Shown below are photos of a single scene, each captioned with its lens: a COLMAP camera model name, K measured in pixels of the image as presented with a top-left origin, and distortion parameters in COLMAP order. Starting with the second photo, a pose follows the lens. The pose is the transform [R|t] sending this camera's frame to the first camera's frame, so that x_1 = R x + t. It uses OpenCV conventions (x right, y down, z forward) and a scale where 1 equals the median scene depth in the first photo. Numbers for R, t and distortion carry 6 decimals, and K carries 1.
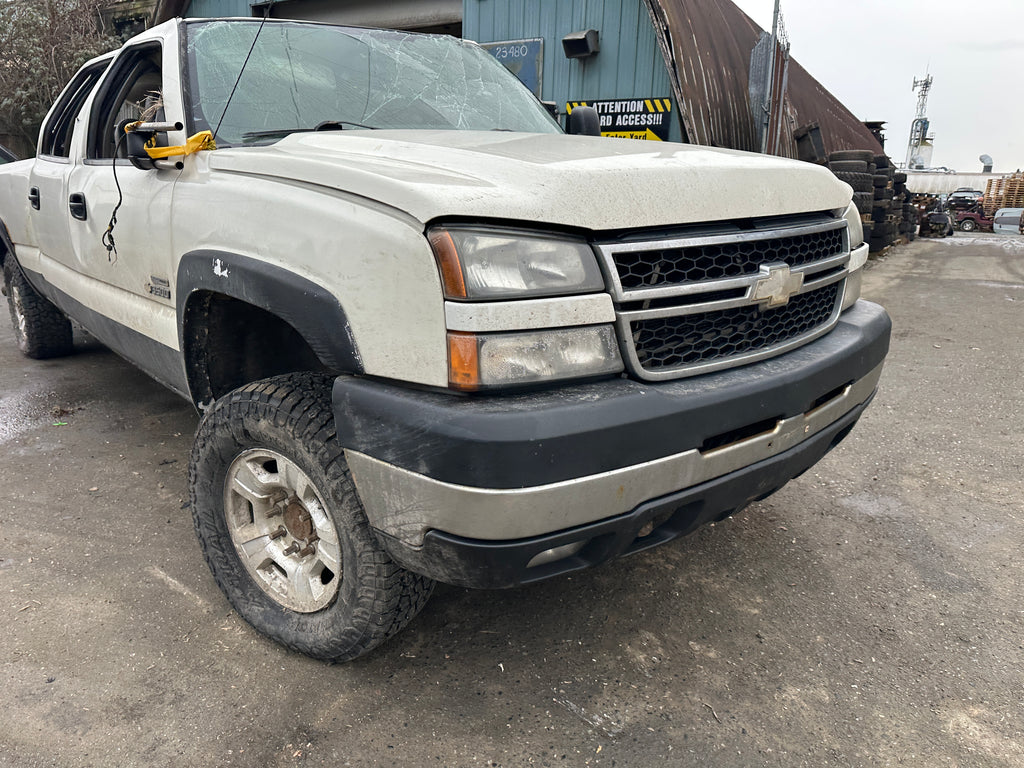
lens RADIAL K [[719.9, 0, 515.6], [0, 719.9, 379.1], [0, 0, 1]] dist [0.035932, -0.043576]
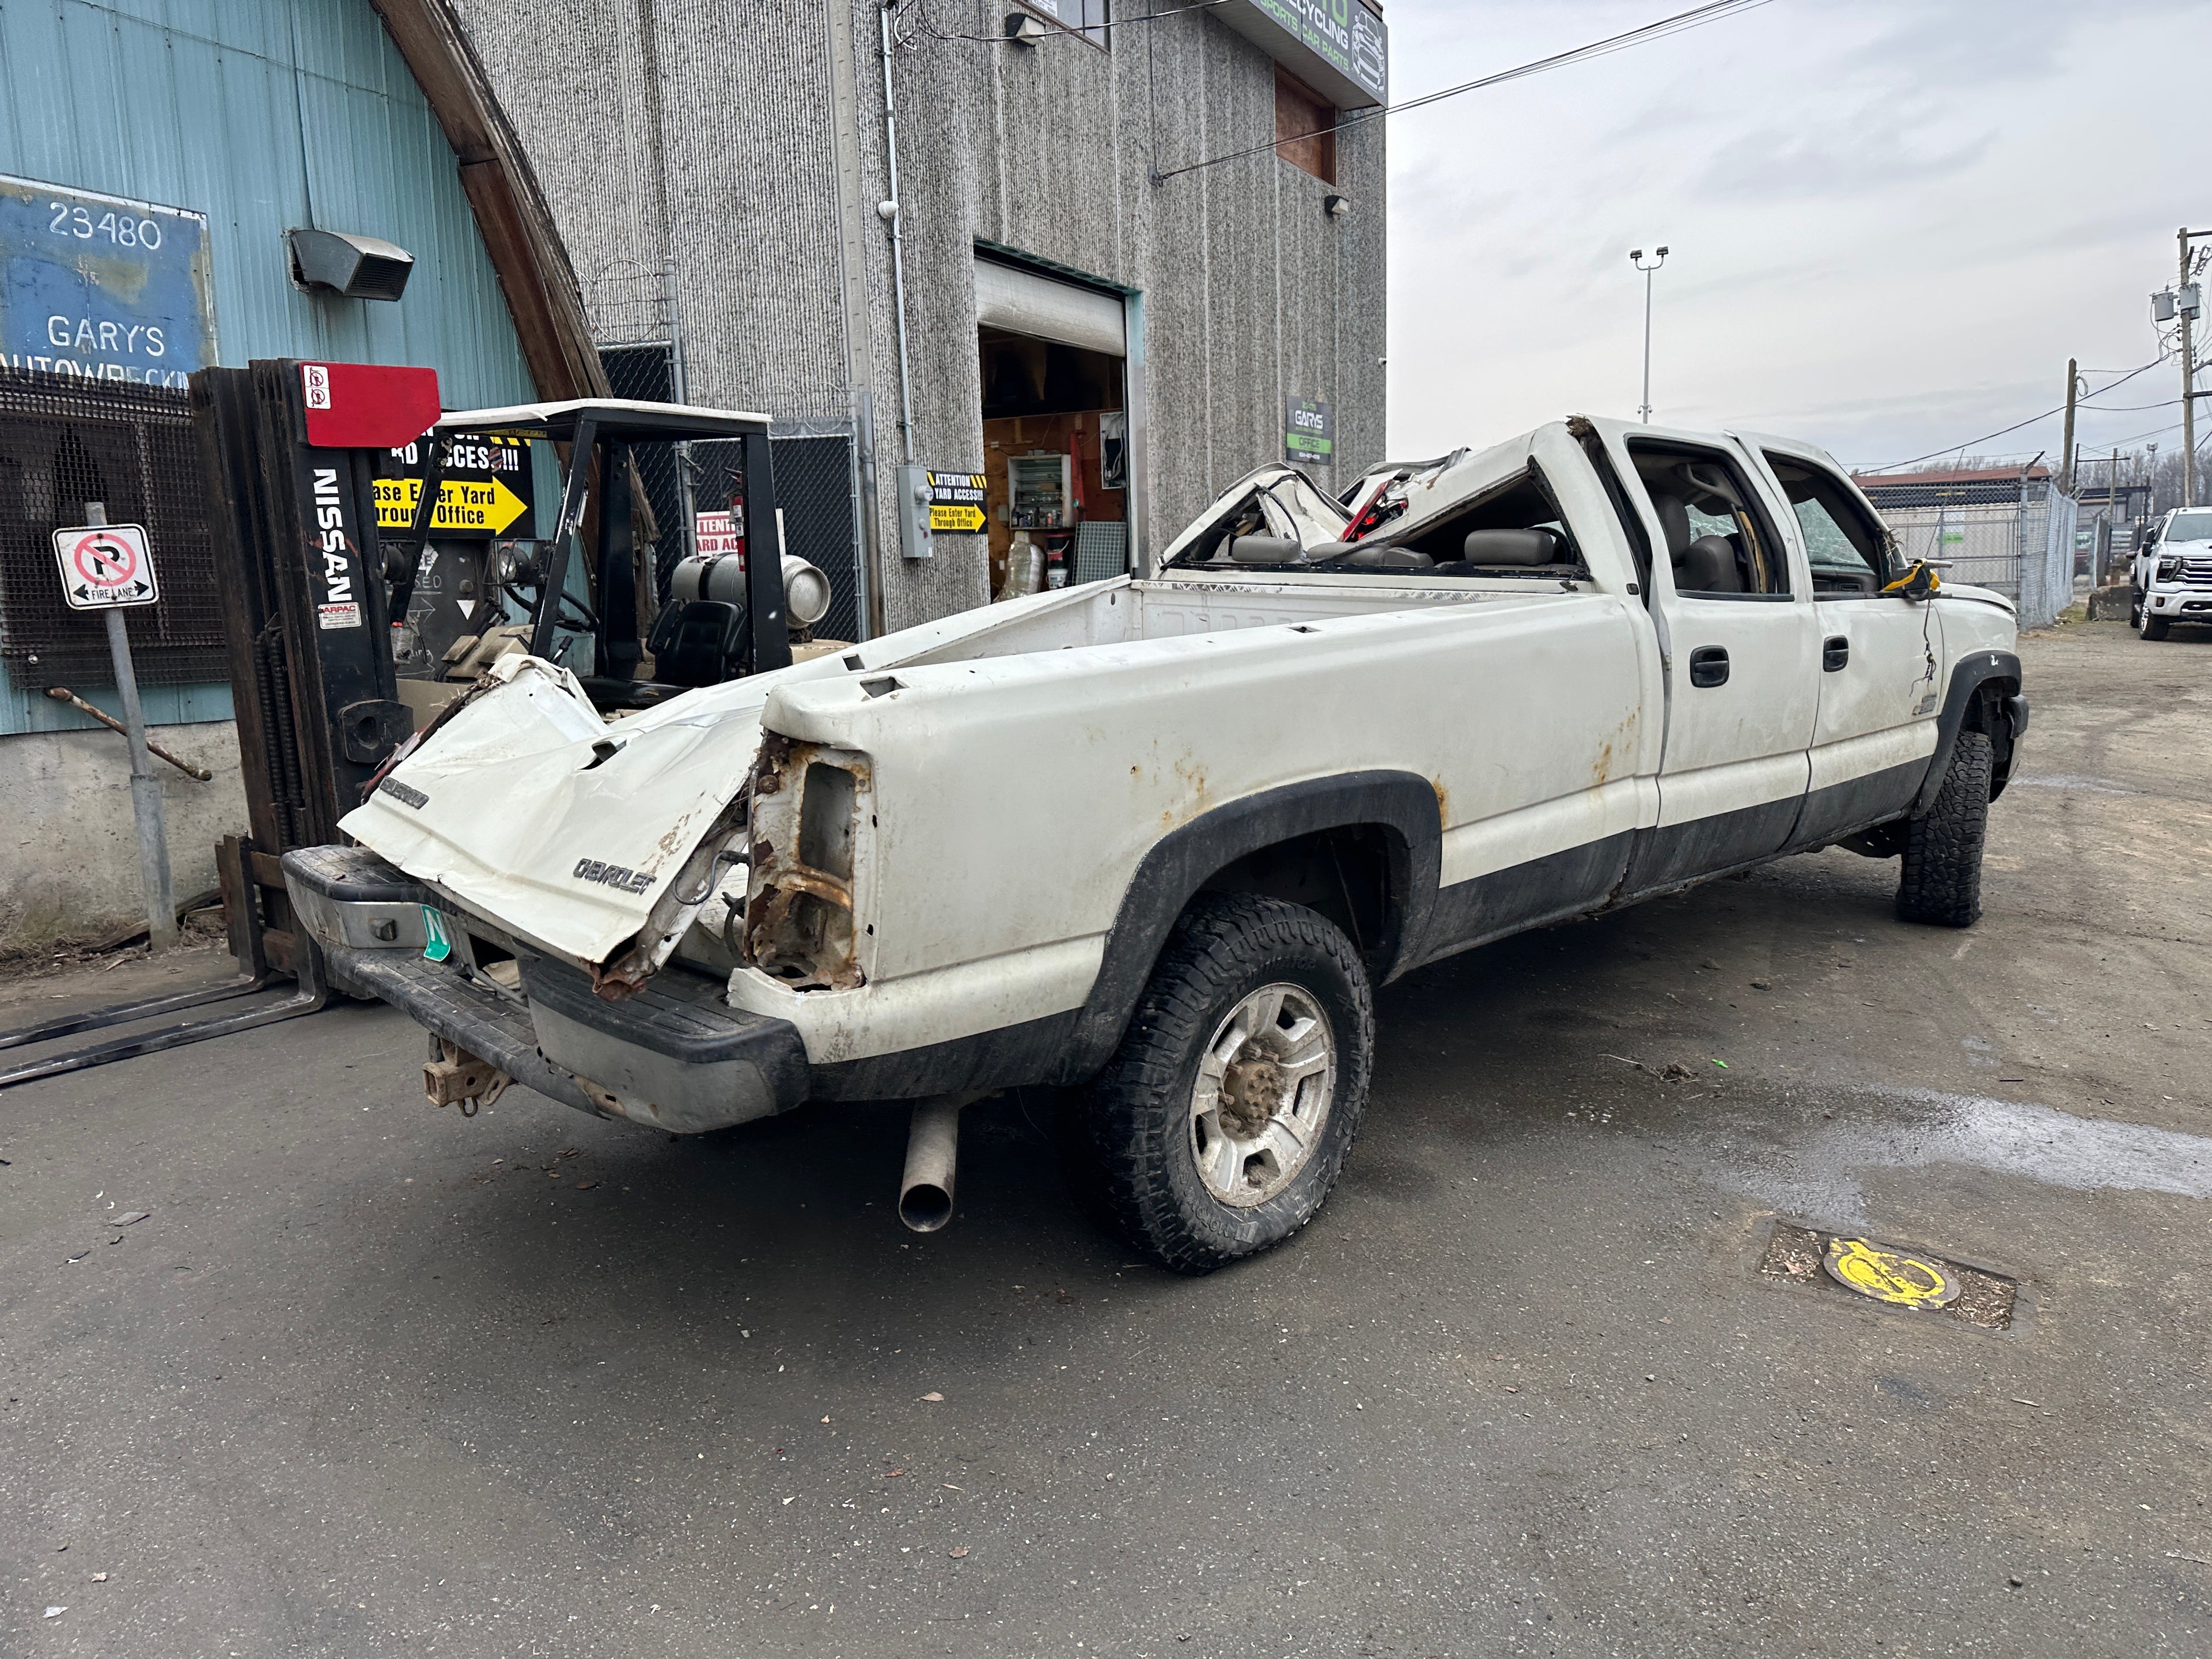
lens RADIAL K [[1555.0, 0, 1110.3], [0, 1555.0, 832.1], [0, 0, 1]] dist [0.035932, -0.043576]
pose [[-0.052666, -0.190098, 0.980351, -2.686259], [0.266378, 0.943468, 0.197257, -0.714690], [-0.962429, 0.271533, 0.000949, 2.158664]]
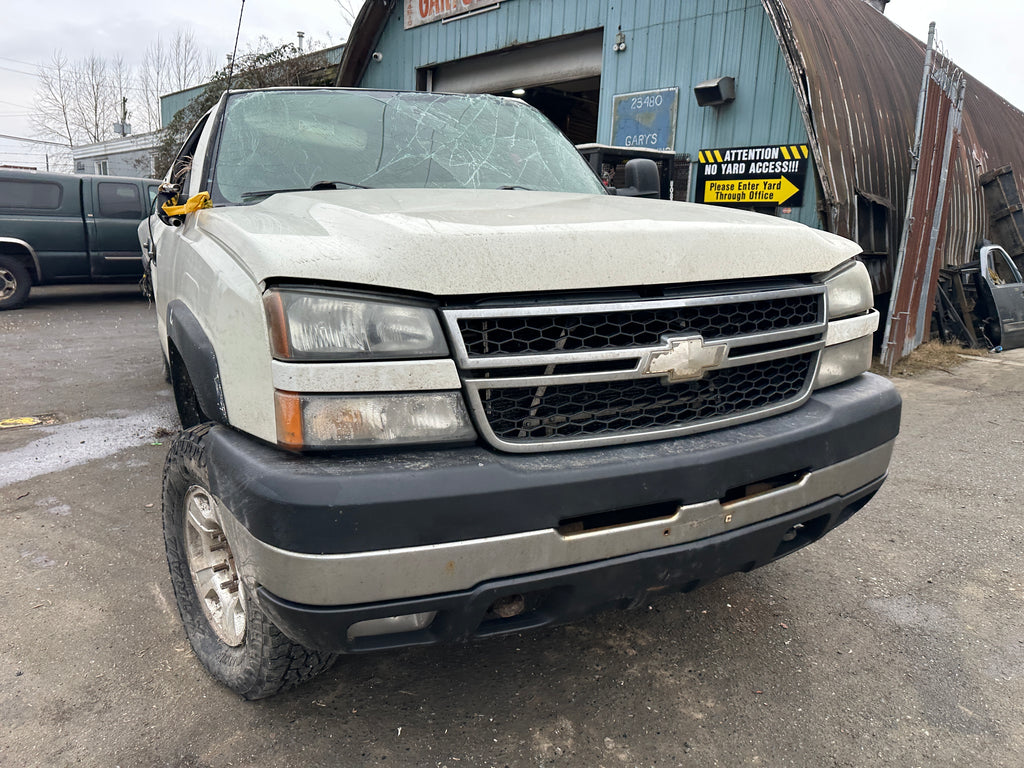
lens RADIAL K [[719.9, 0, 515.2], [0, 719.9, 388.3], [0, 0, 1]] dist [0.035932, -0.043576]
pose [[0.969190, 0.058357, -0.239301, 0.274127], [-0.069643, 0.996810, -0.038974, -0.029855], [0.236264, 0.054439, 0.970163, 0.049633]]
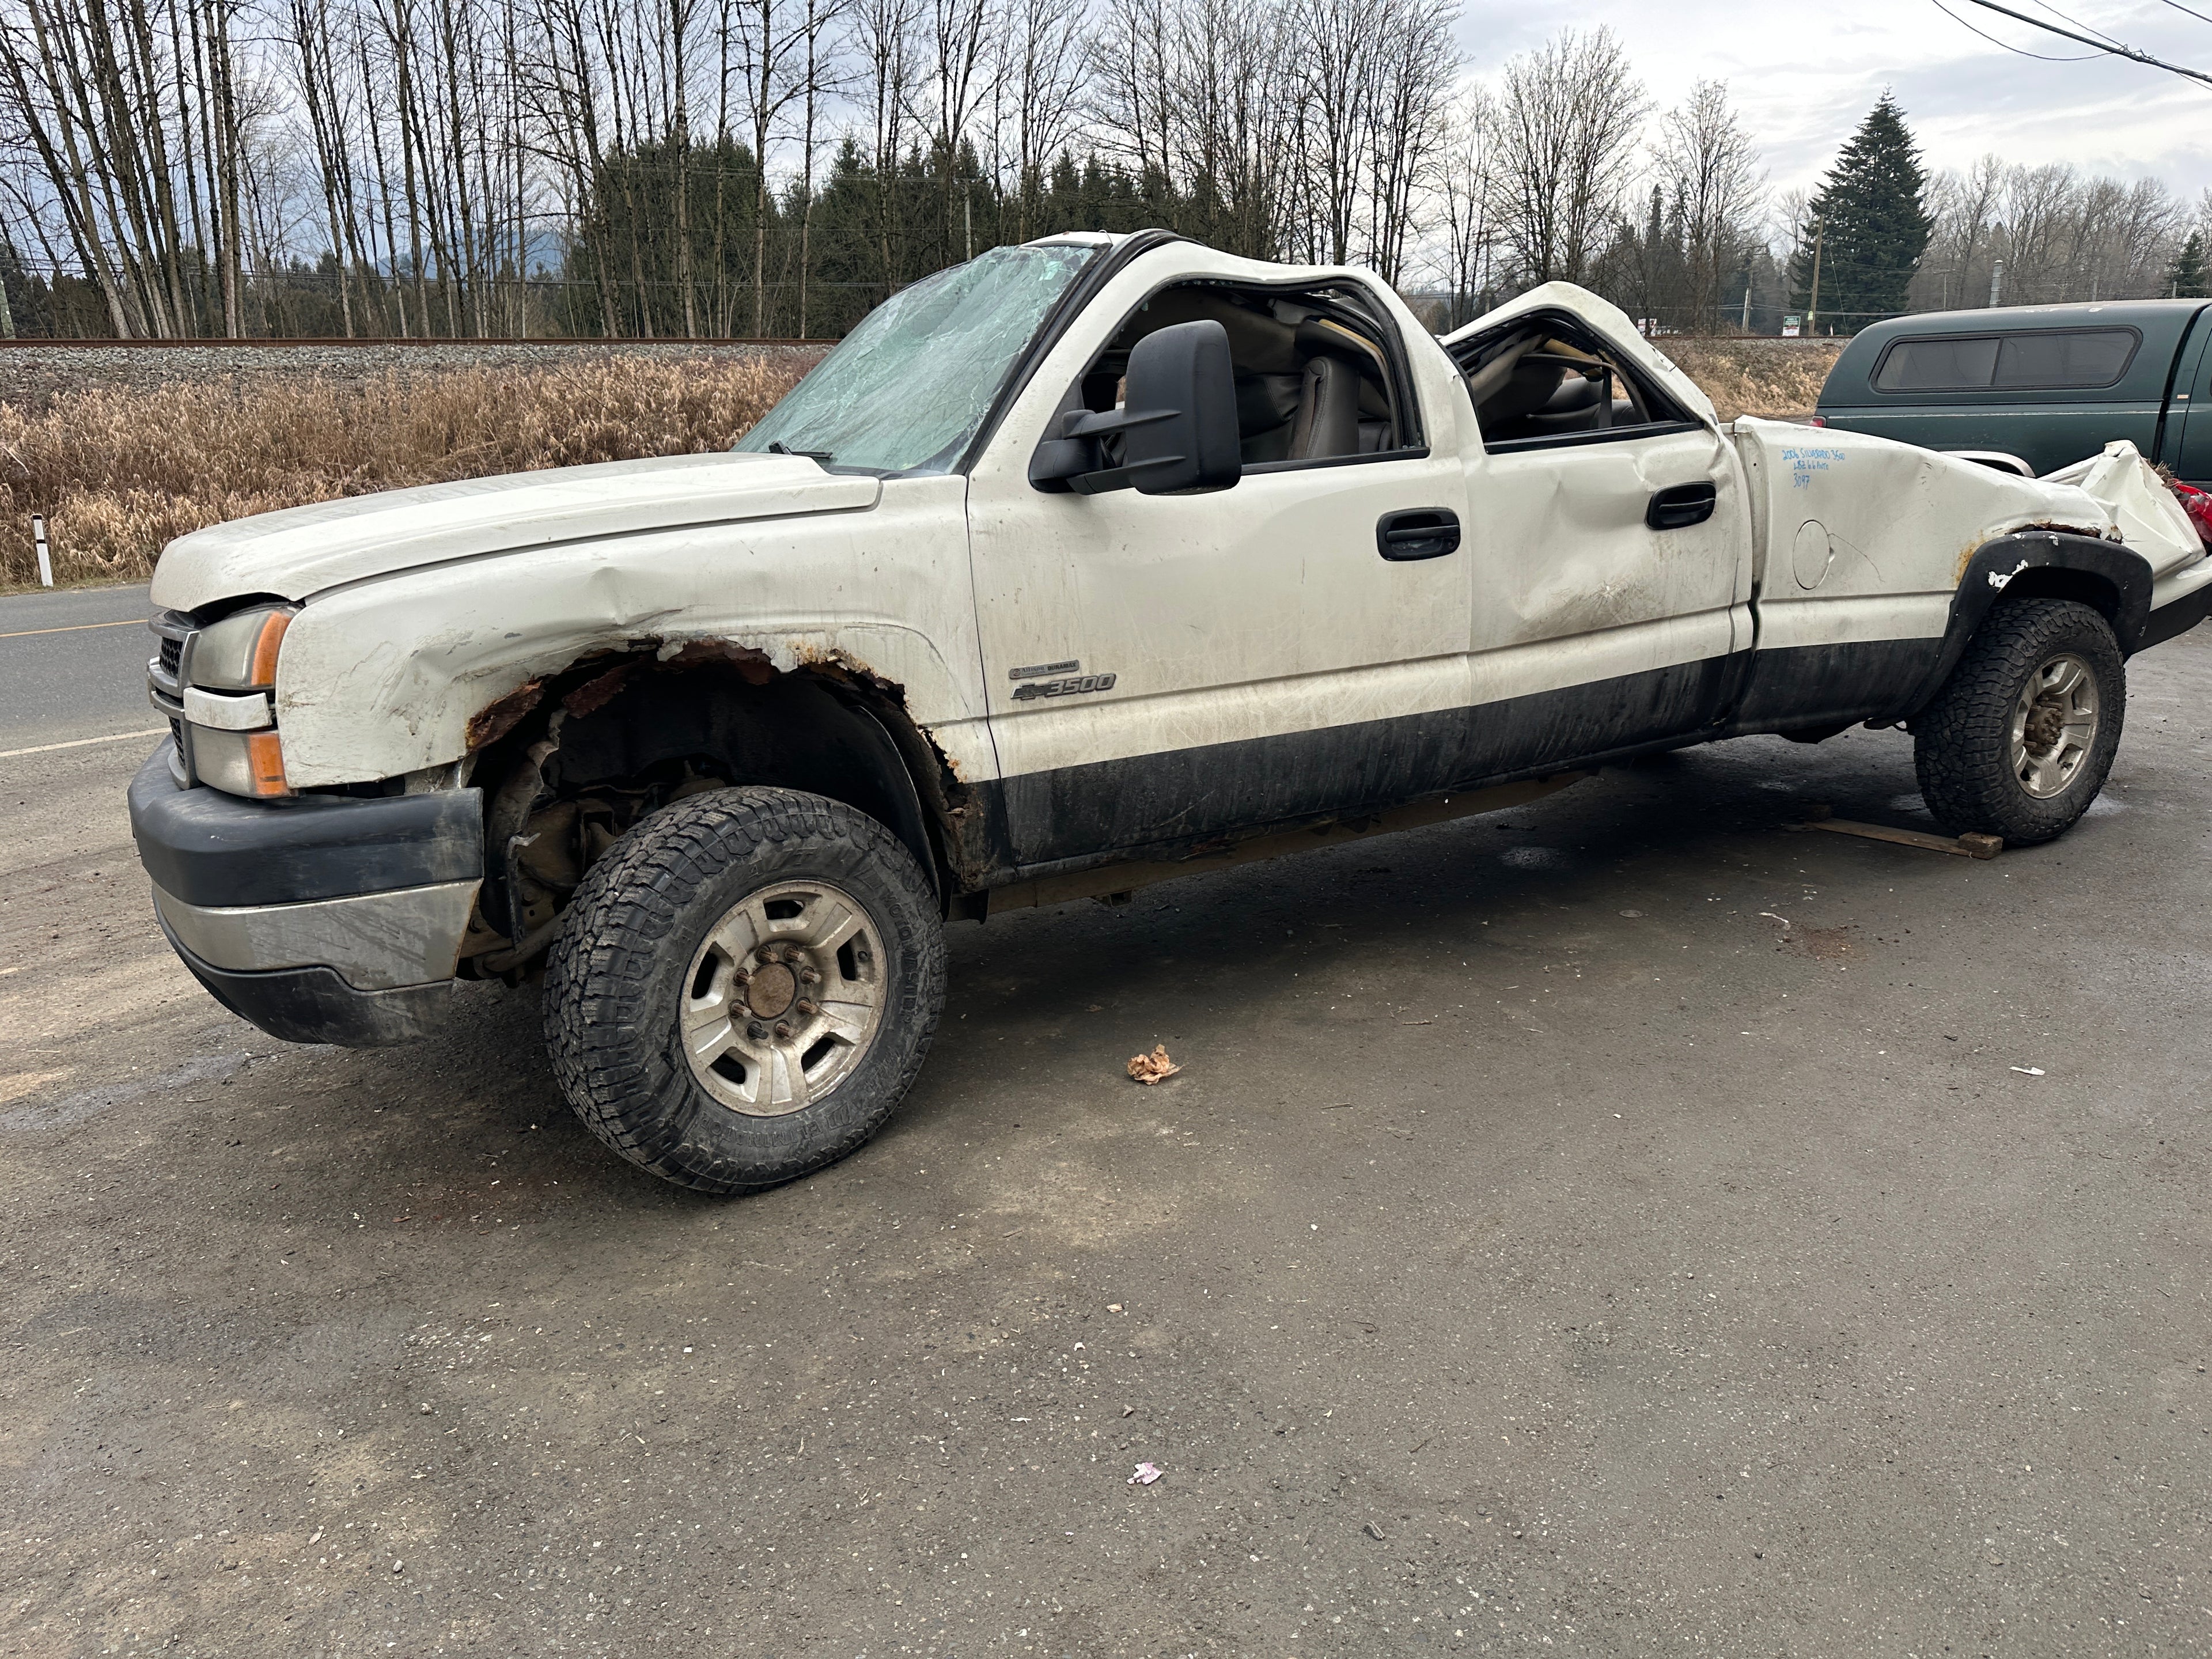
lens RADIAL K [[1555.0, 0, 1120.5], [0, 1555.0, 821.9], [0, 0, 1]] dist [0.035932, -0.043576]
pose [[-0.211260, 0.240401, -0.947405, 1.394735], [-0.218705, 0.933080, 0.285535, -0.547467], [0.952647, 0.267525, -0.144546, 1.750696]]
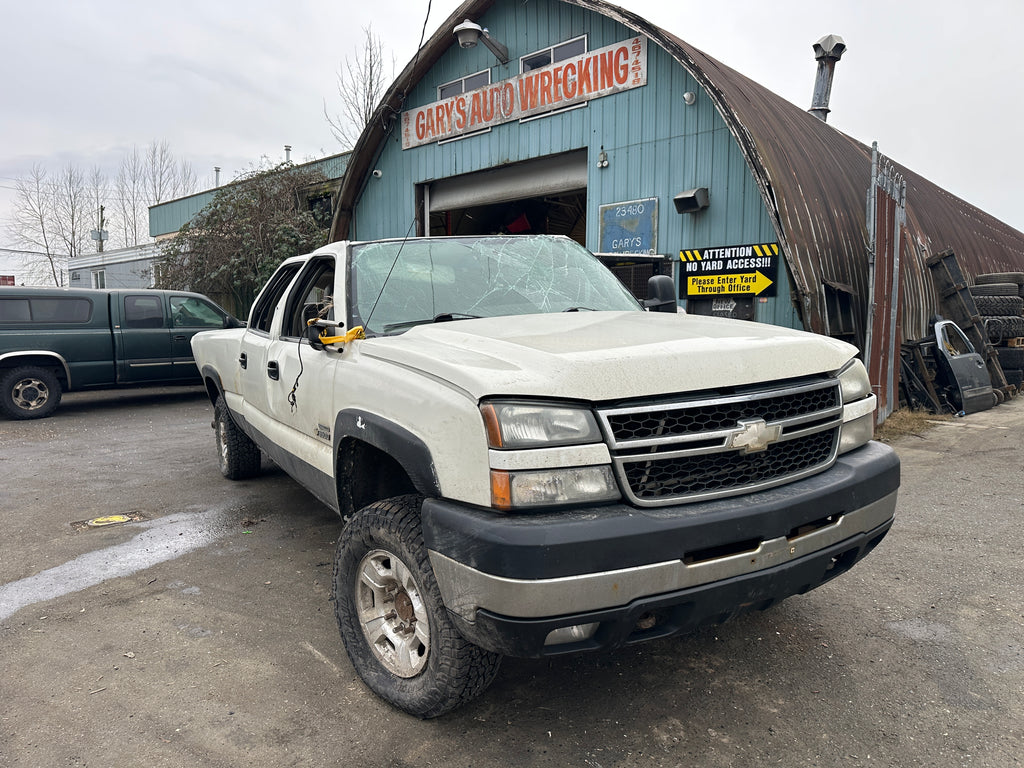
lens RADIAL K [[719.9, 0, 507.2], [0, 719.9, 386.3], [0, 0, 1]] dist [0.035932, -0.043576]
pose [[0.976877, -0.012330, -0.213447, 0.150250], [-0.021901, 0.987313, -0.157270, -0.001868], [0.212678, 0.158308, 0.964213, -0.272506]]
